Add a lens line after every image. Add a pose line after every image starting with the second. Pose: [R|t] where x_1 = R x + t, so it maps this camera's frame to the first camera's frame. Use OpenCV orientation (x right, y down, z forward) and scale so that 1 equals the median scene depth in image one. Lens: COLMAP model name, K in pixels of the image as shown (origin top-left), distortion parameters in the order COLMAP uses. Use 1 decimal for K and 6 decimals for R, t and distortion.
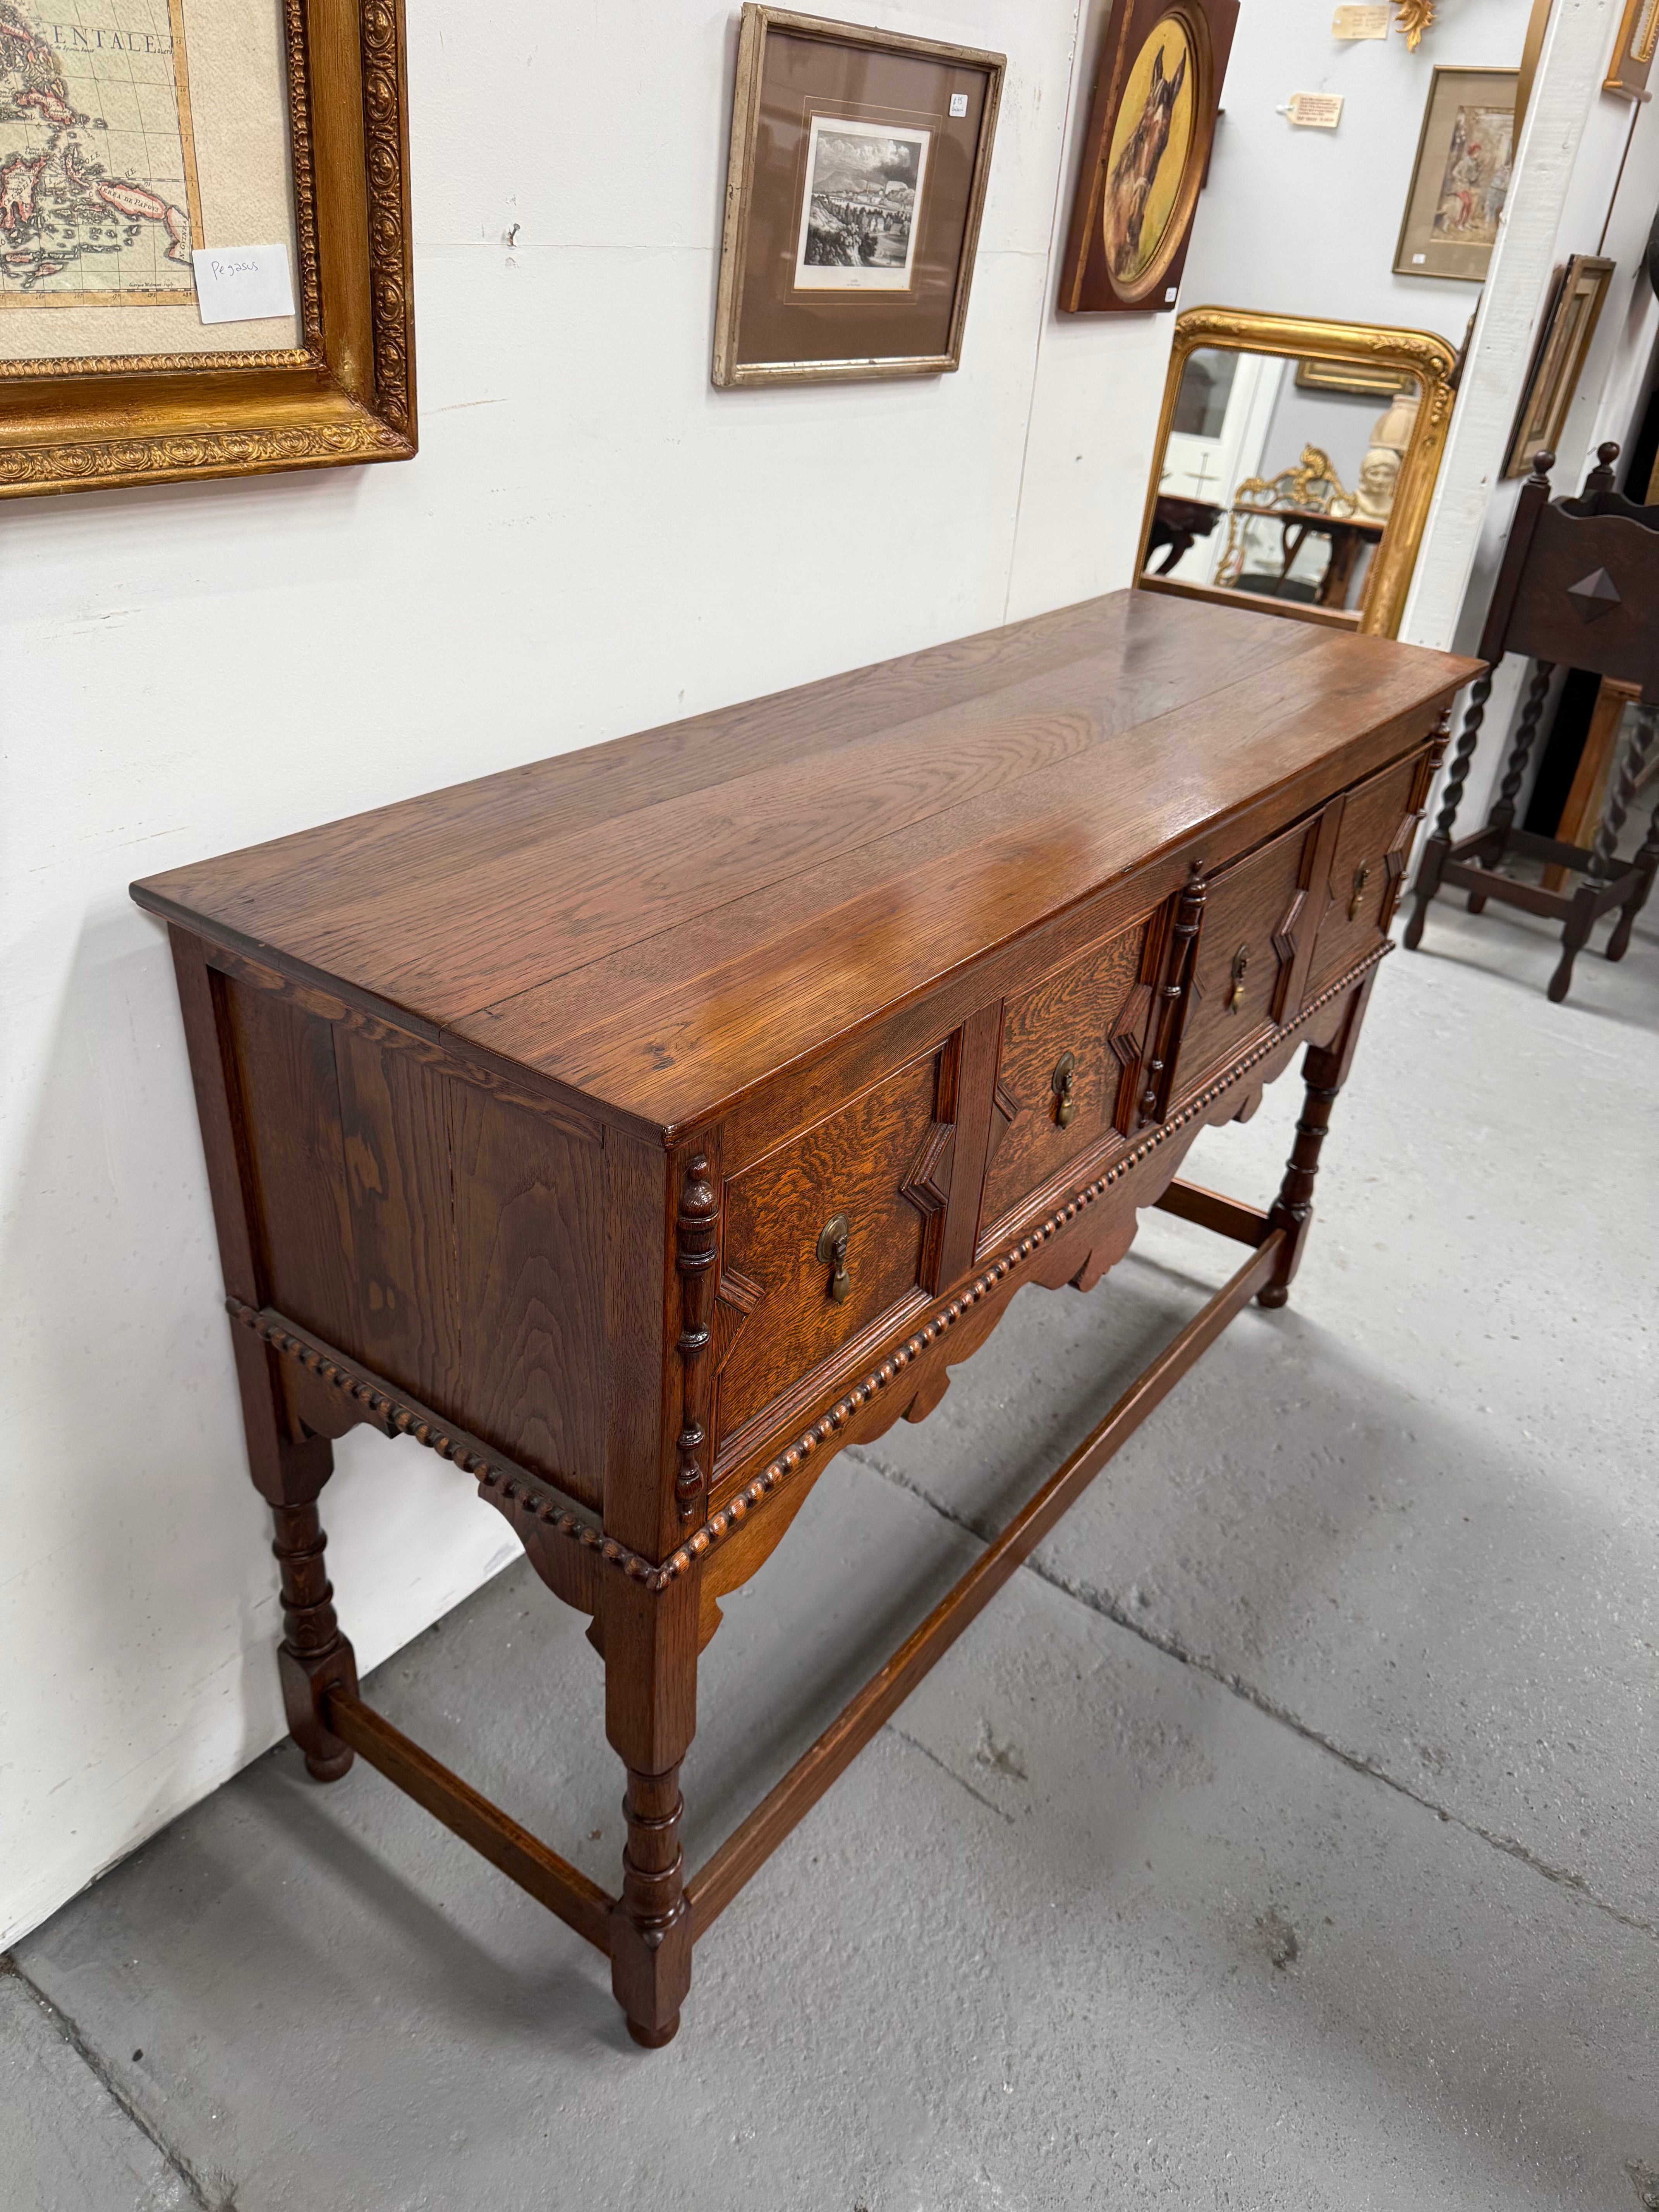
lens RADIAL K [[1591.2, 0, 826.1], [0, 1591.2, 1099.8], [0, 0, 1]] dist [0.000552, -0.004307]
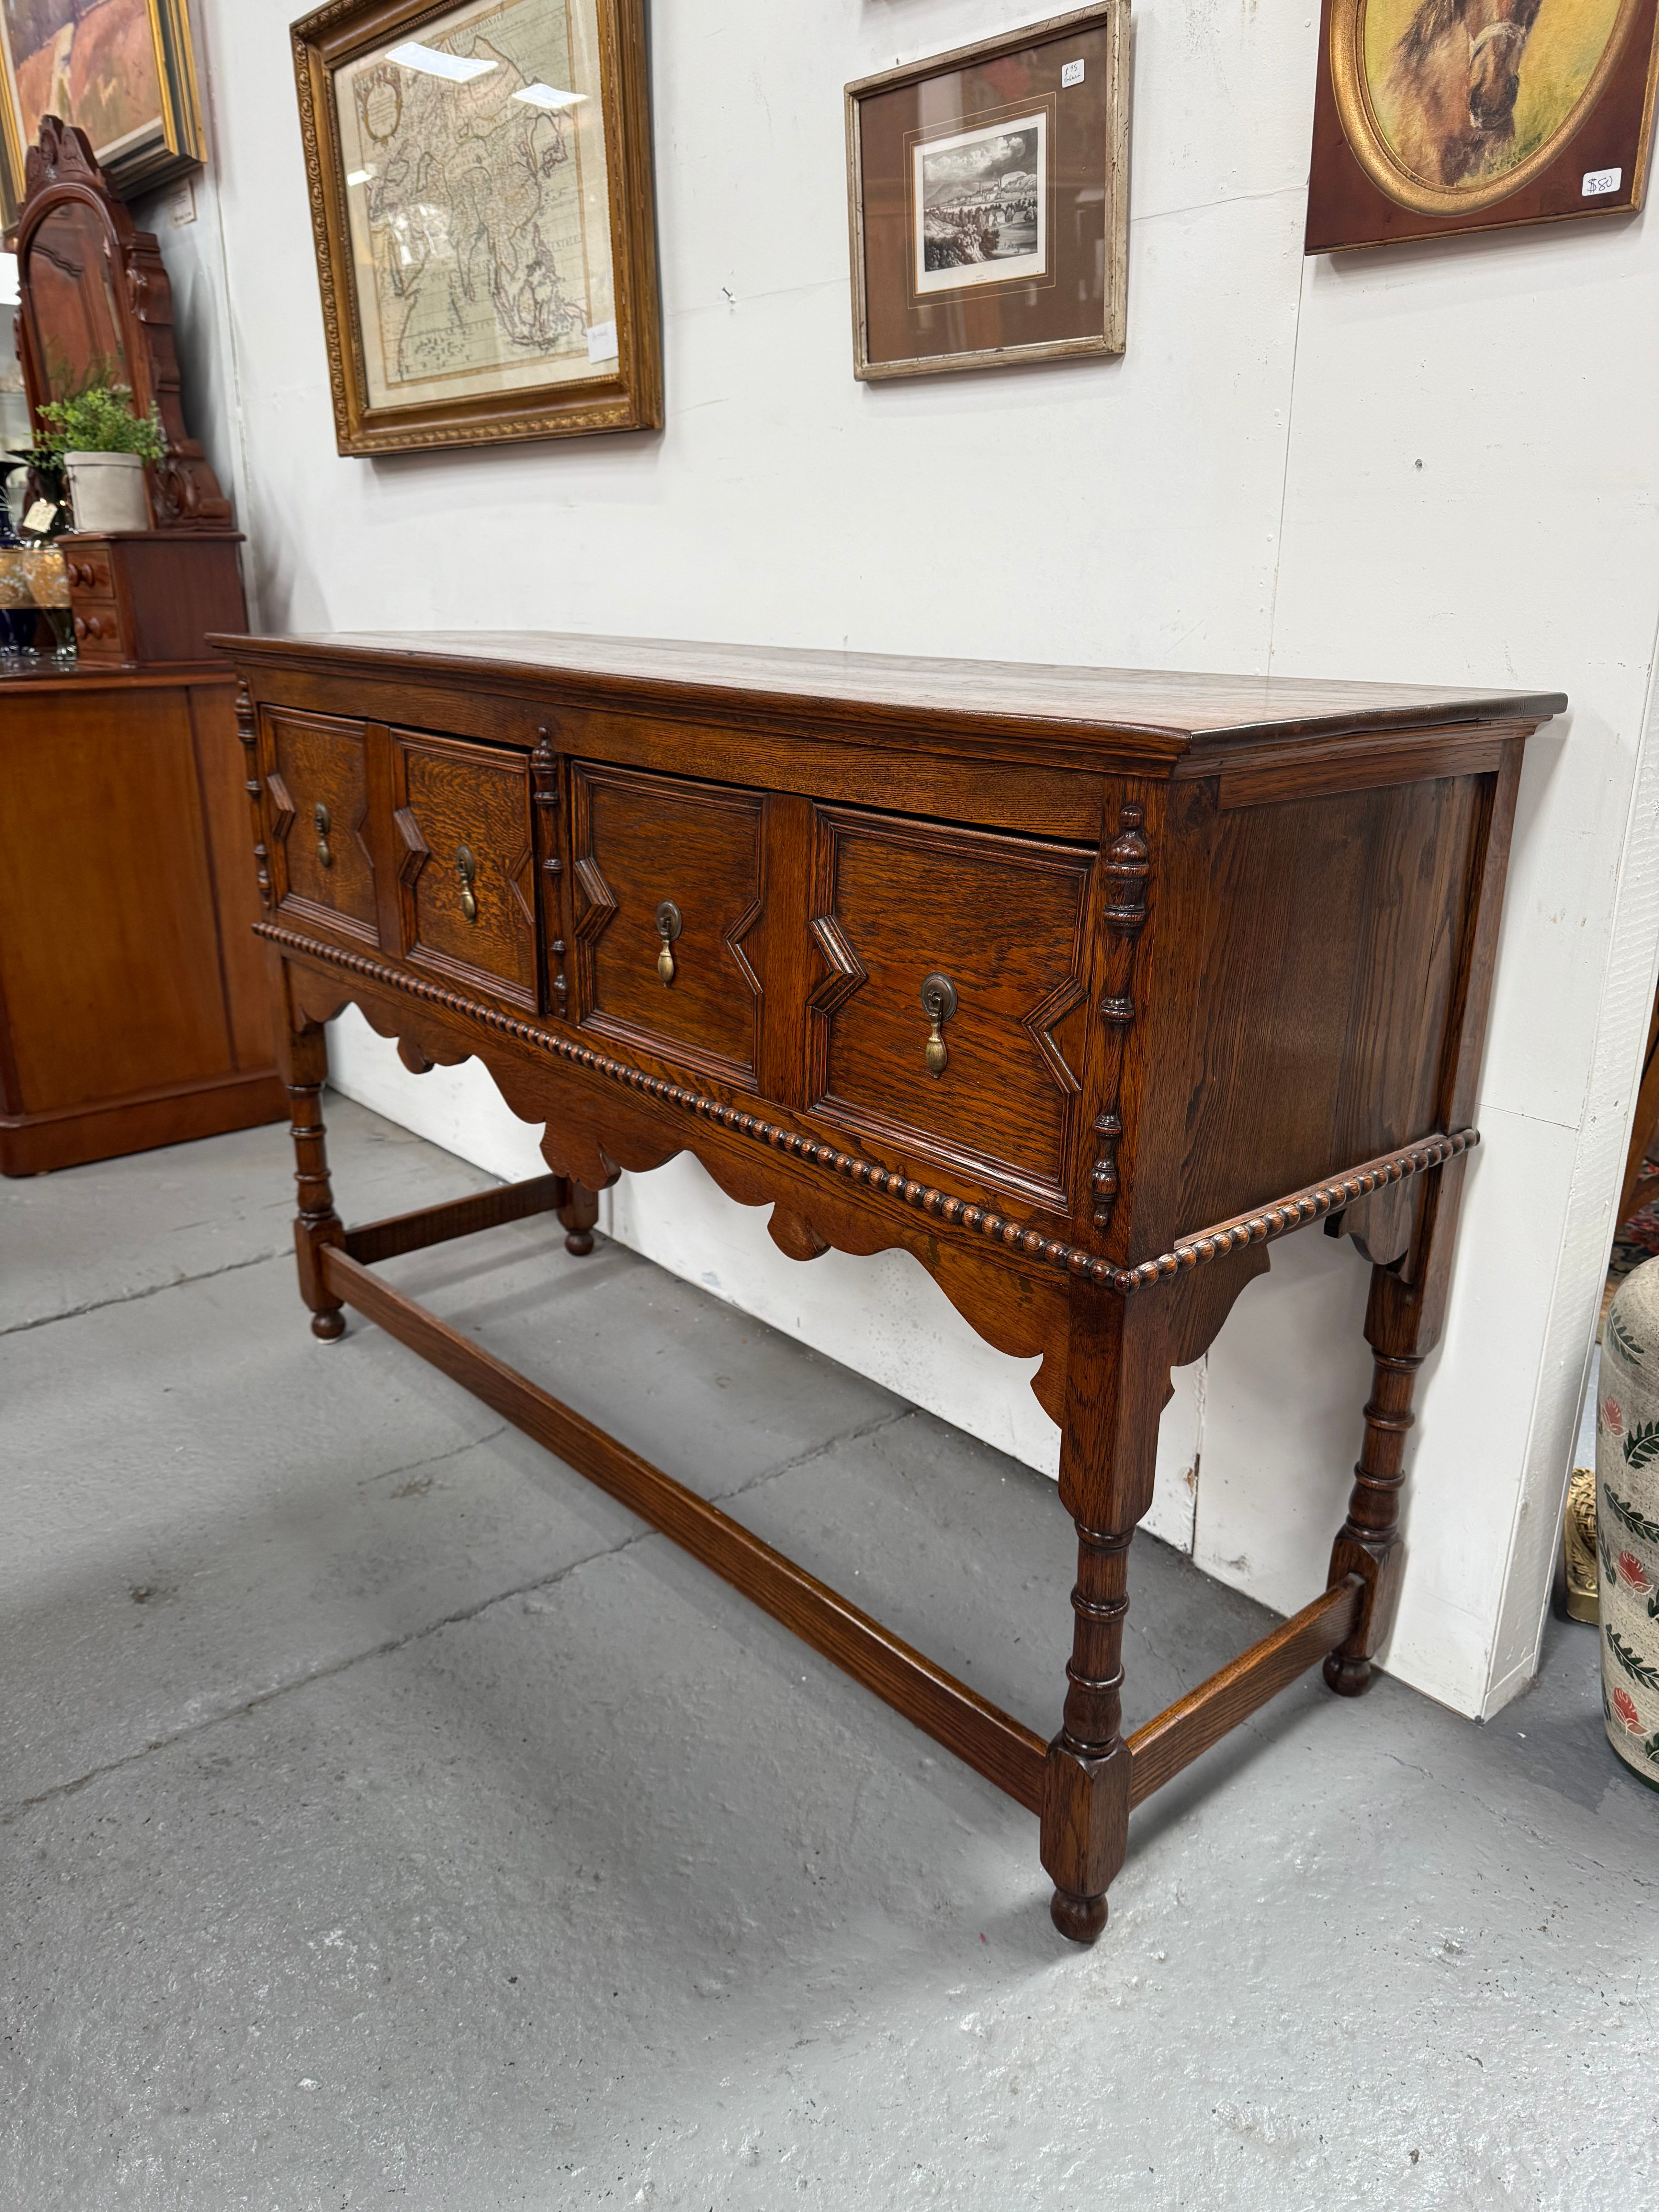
lens RADIAL K [[1590.4, 0, 840.0], [0, 1590.4, 1095.5], [0, 0, 1]] dist [0.012293, -0.018920]
pose [[-0.199517, 0.241039, -0.949786, 1.181028], [-0.509051, 0.802722, 0.310651, -0.358952], [0.837293, 0.545469, -0.037455, 1.261875]]
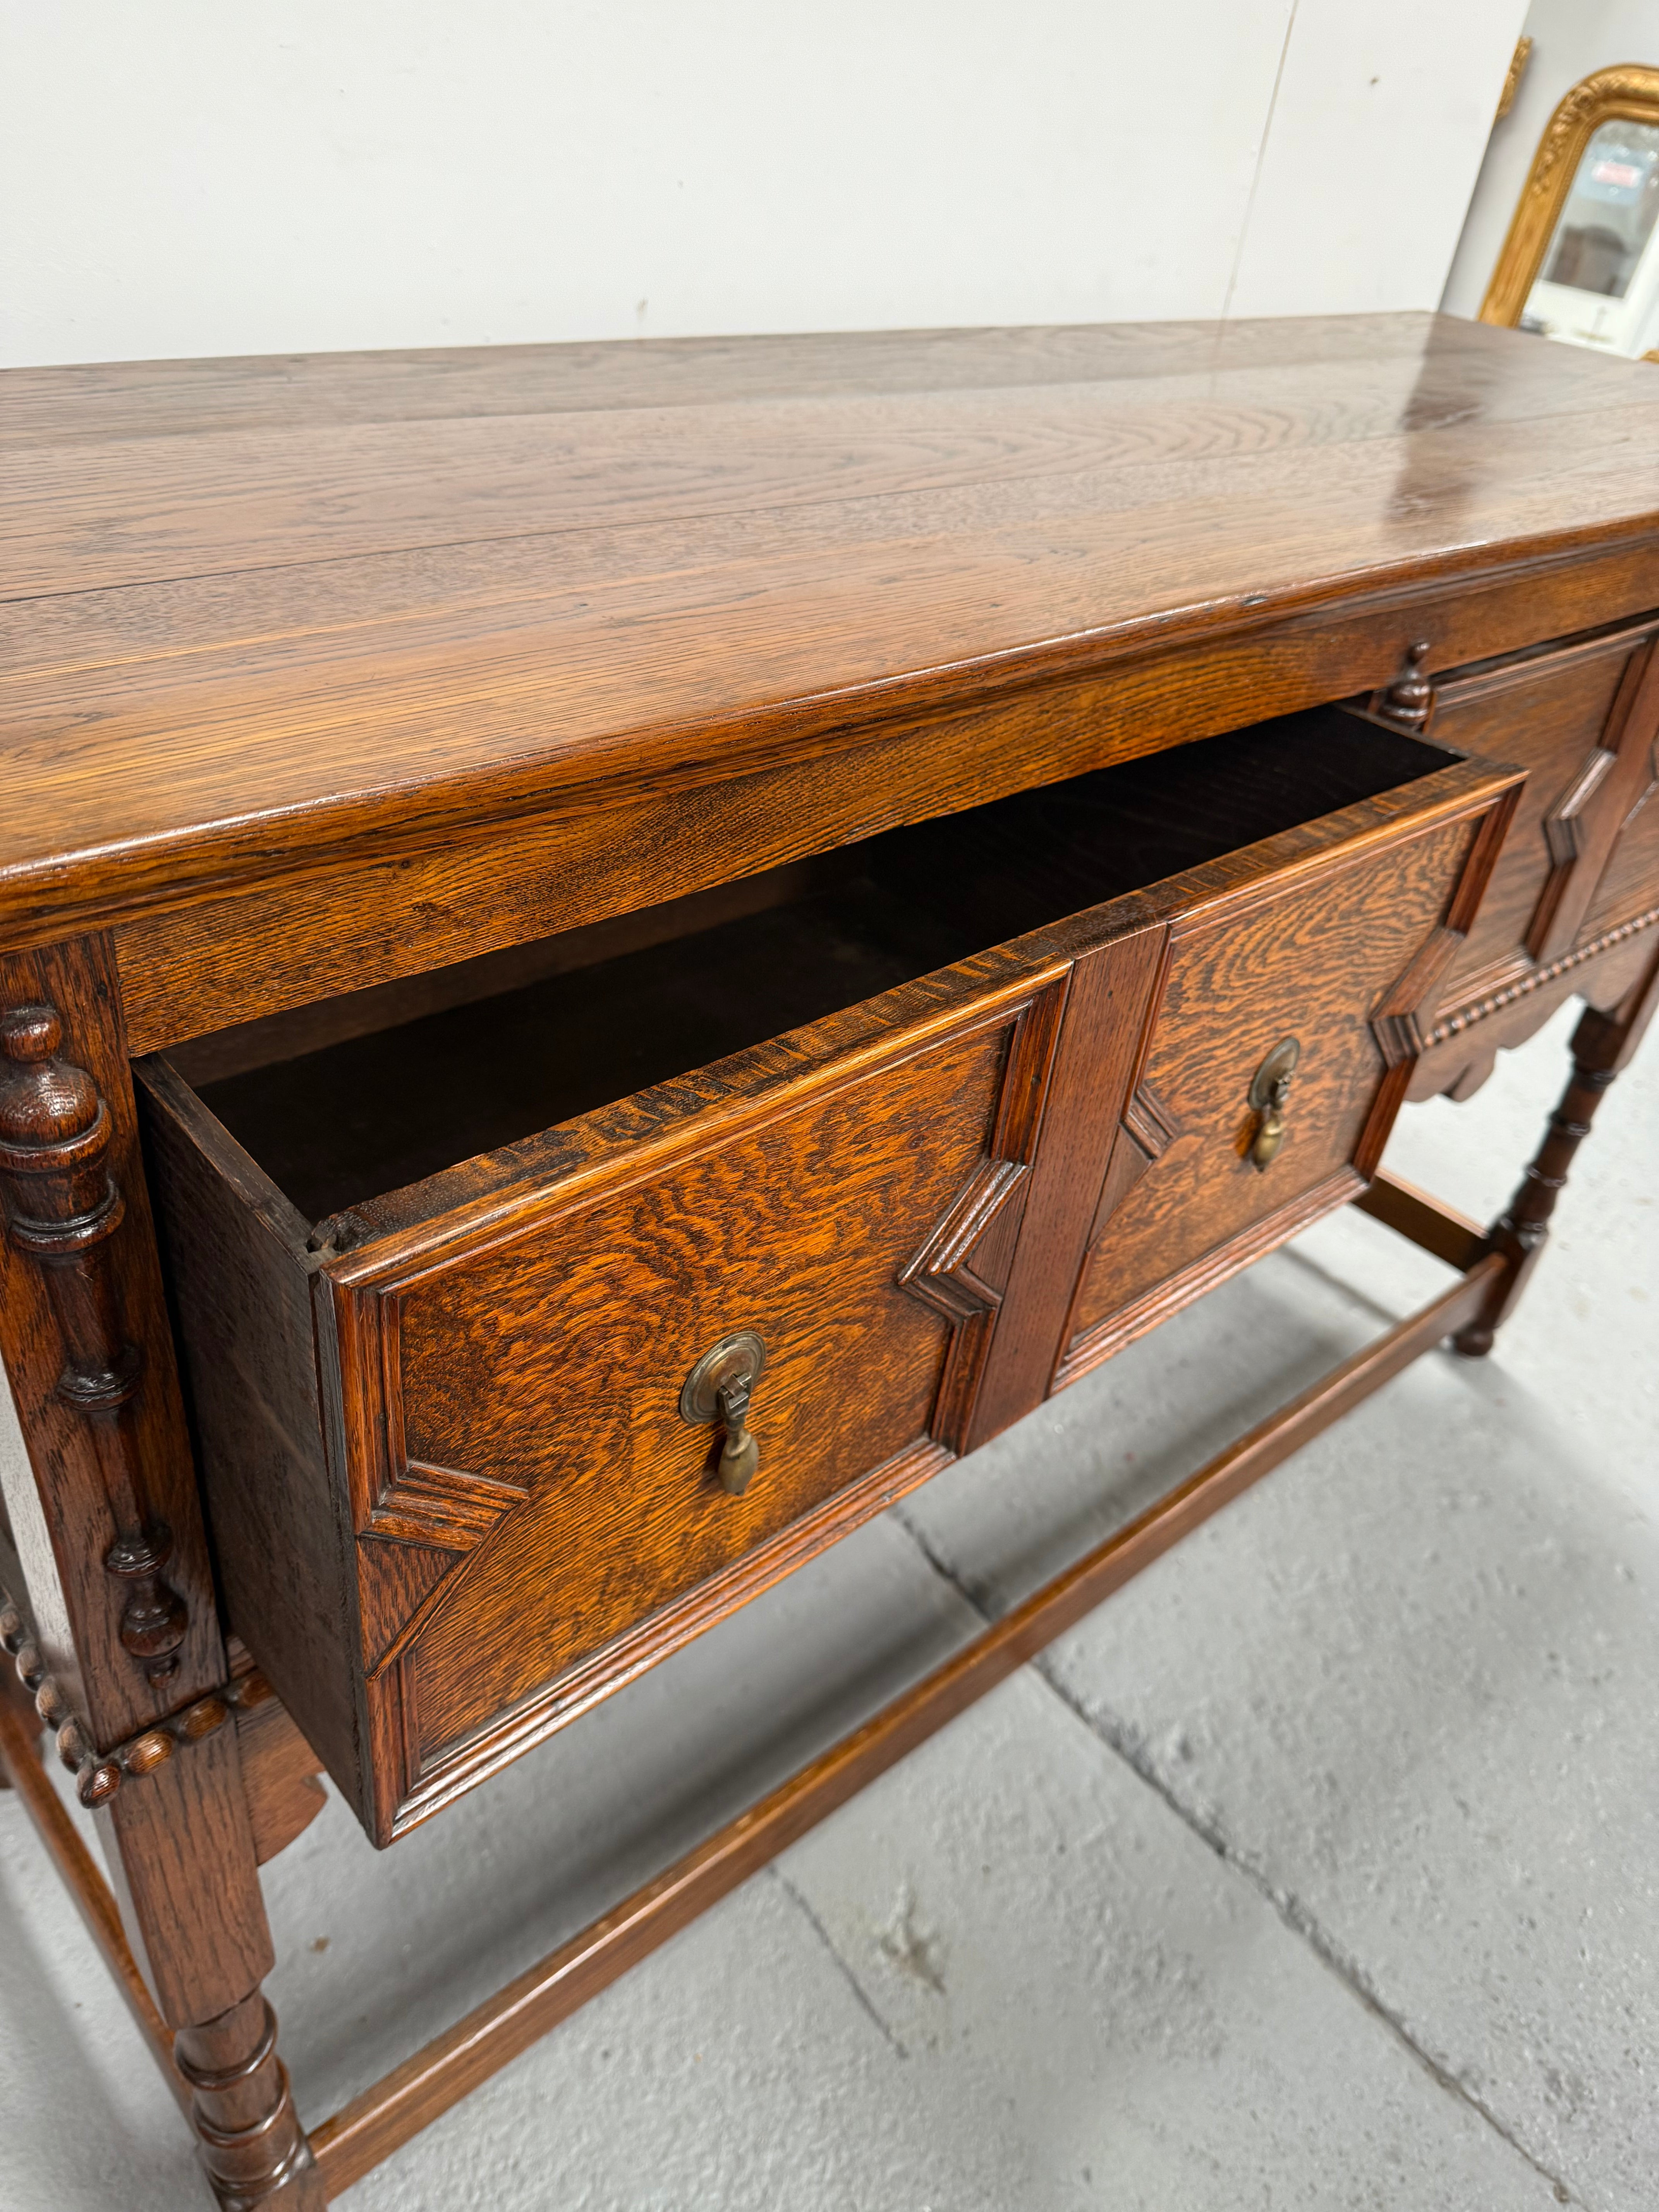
lens RADIAL K [[1613.9, 0, 828.7], [0, 1613.9, 1113.3], [0, 0, 1]] dist [-0.048634, 0.038787]
pose [[0.976868, 0.157063, -0.145119, 0.128229], [-0.145199, 0.985384, 0.089078, -0.003708], [0.156988, -0.065947, 0.985396, 0.366153]]
